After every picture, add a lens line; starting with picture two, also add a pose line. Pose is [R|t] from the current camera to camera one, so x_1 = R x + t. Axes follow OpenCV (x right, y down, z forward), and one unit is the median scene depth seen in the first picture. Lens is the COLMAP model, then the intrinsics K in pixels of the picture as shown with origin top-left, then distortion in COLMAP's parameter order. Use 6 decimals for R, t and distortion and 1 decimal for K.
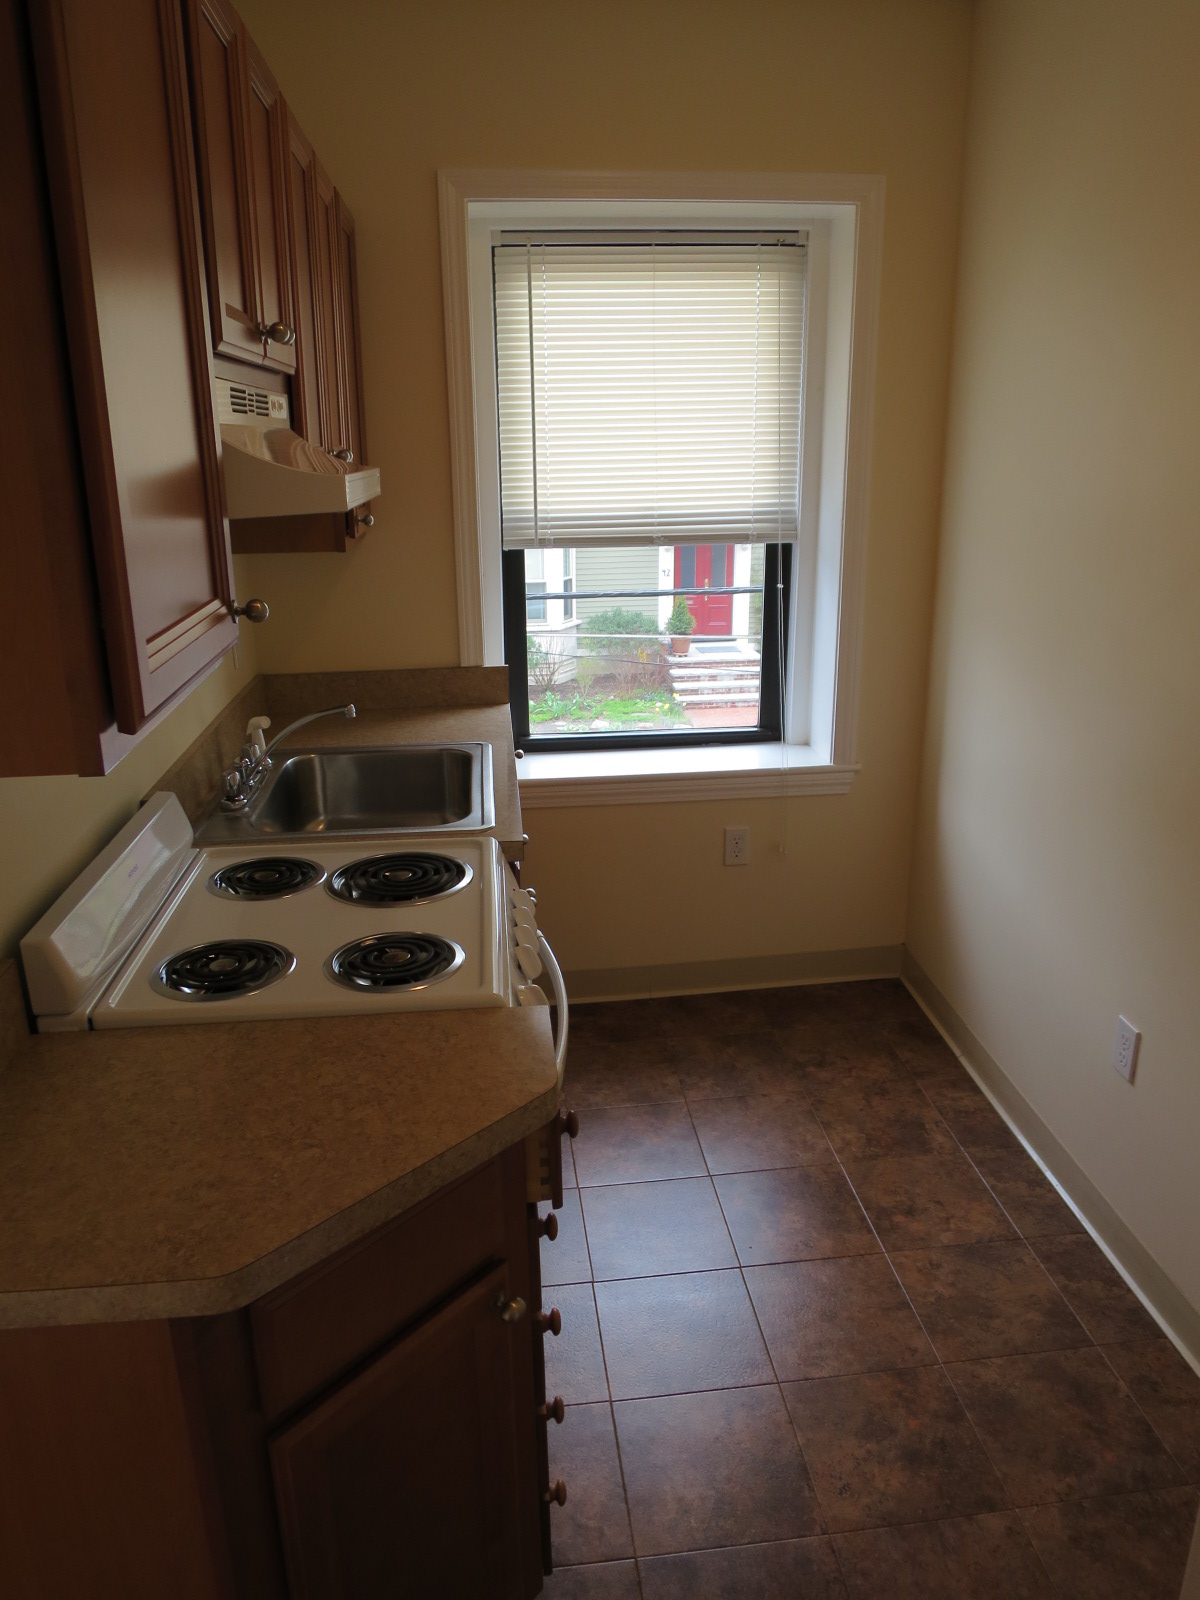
lens RADIAL K [[1147.1, 0, 600.0], [0, 1147.1, 800.0], [0, 0, 1]] dist [-0.049301, 0.001846]
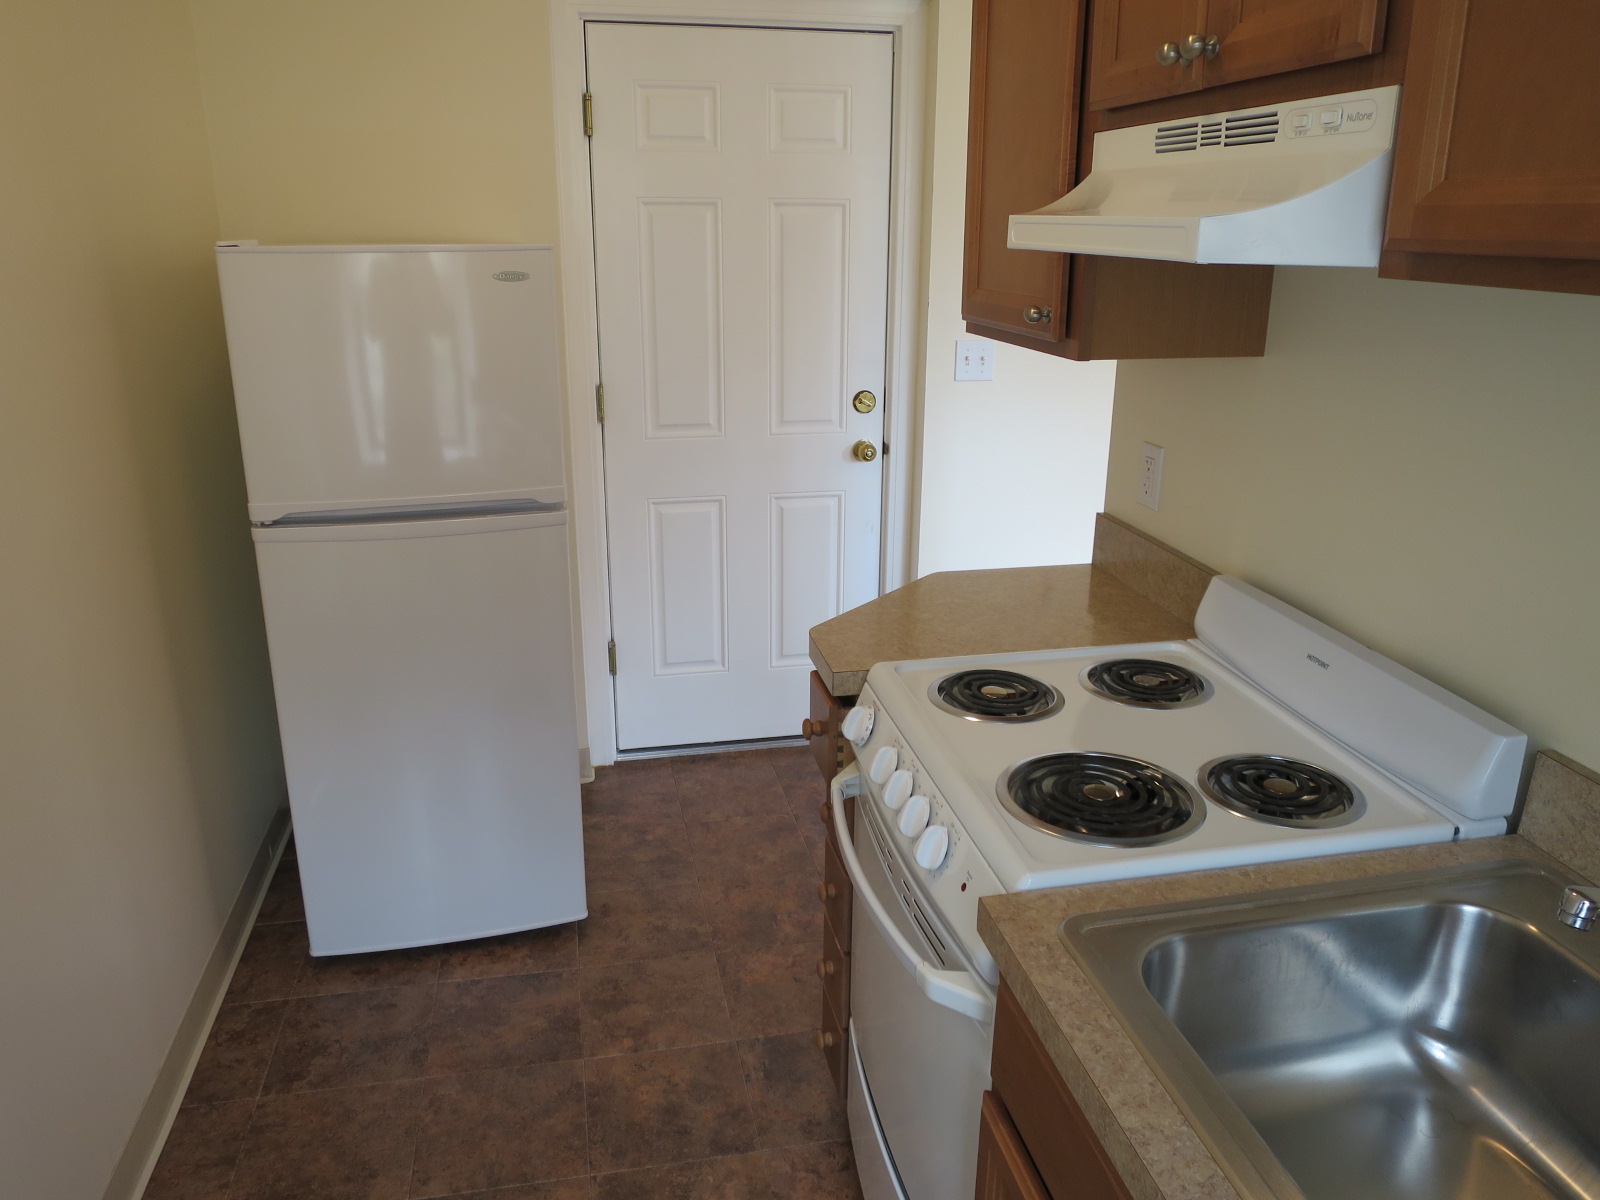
lens RADIAL K [[1147.1, 0, 800.0], [0, 1147.1, 600.0], [0, 0, 1]] dist [-0.049301, 0.001846]
pose [[-0.995391, 0.036022, -0.088872, 0.074397], [-0.023158, 0.809037, 0.587302, -0.470798], [0.093056, 0.586653, -0.804474, 1.567785]]
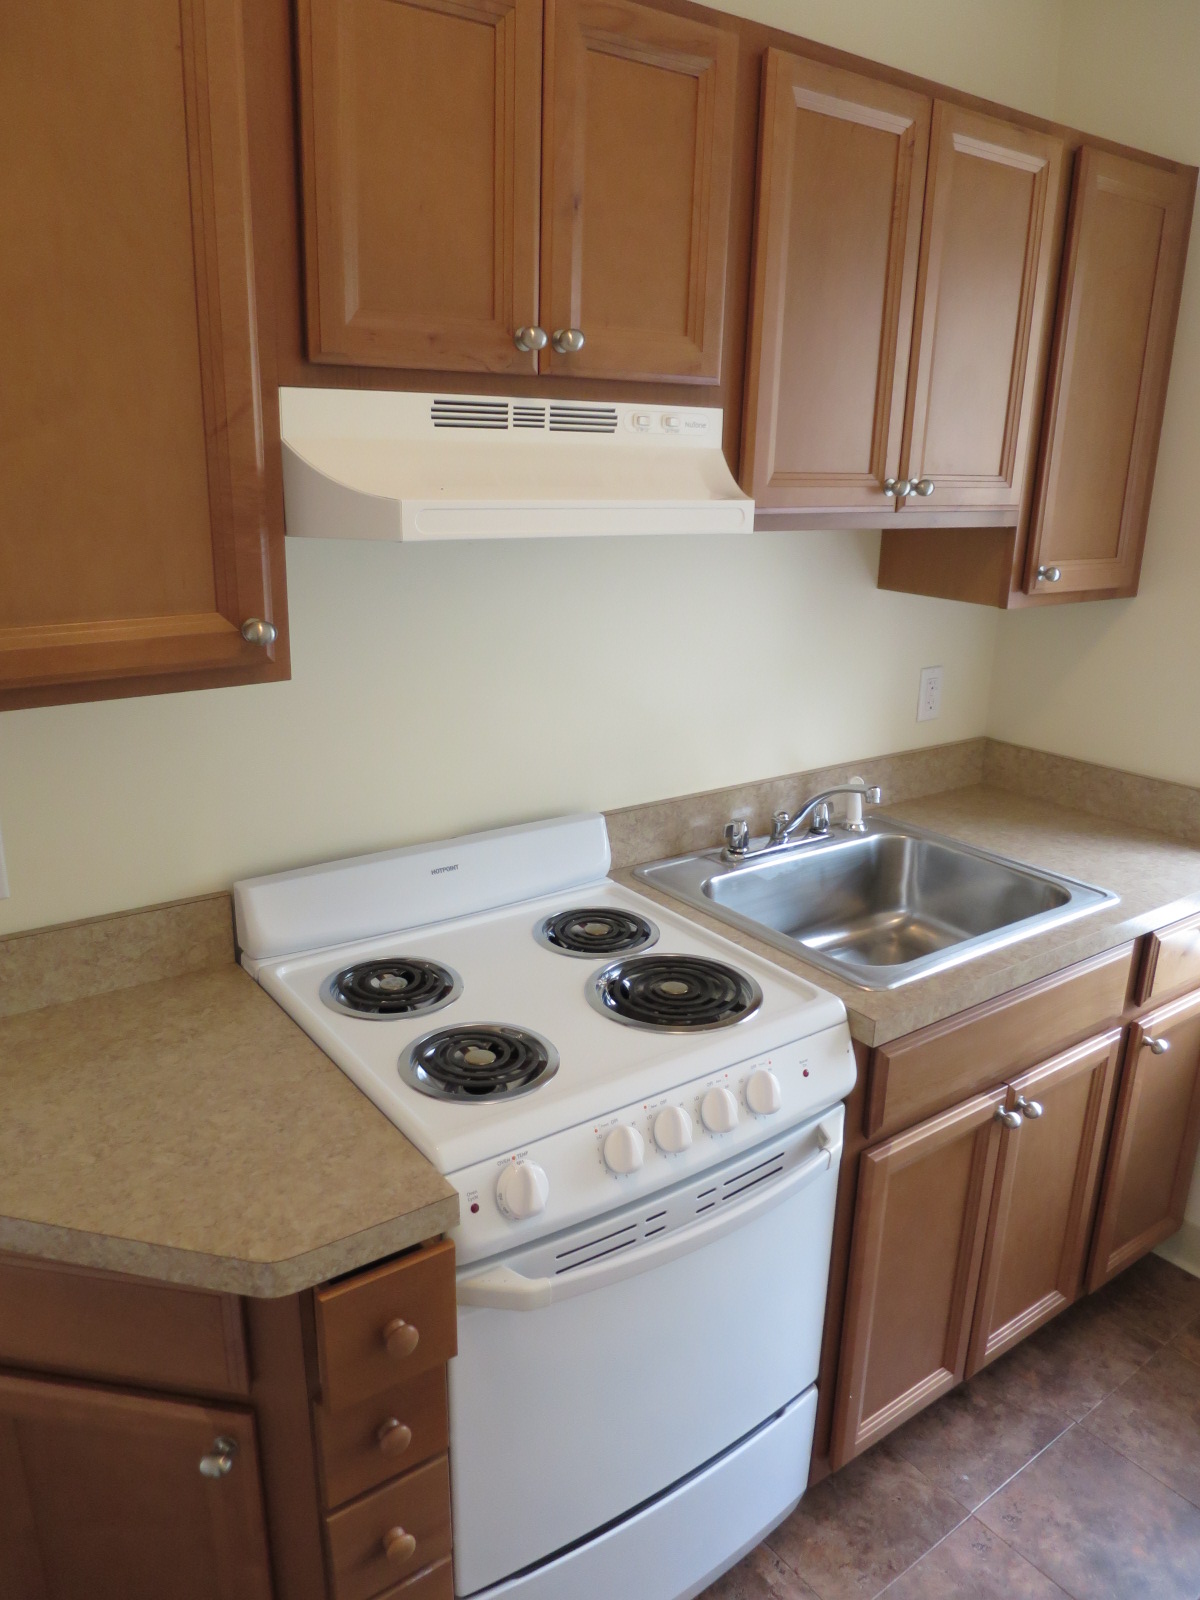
lens RADIAL K [[1147.1, 0, 600.0], [0, 1147.1, 800.0], [0, 0, 1]] dist [-0.049301, 0.001846]
pose [[0.499968, 0.273717, -0.821652, 0.465933], [-0.287628, 0.947369, 0.140578, -0.173113], [0.816886, 0.166046, 0.552383, 0.503054]]
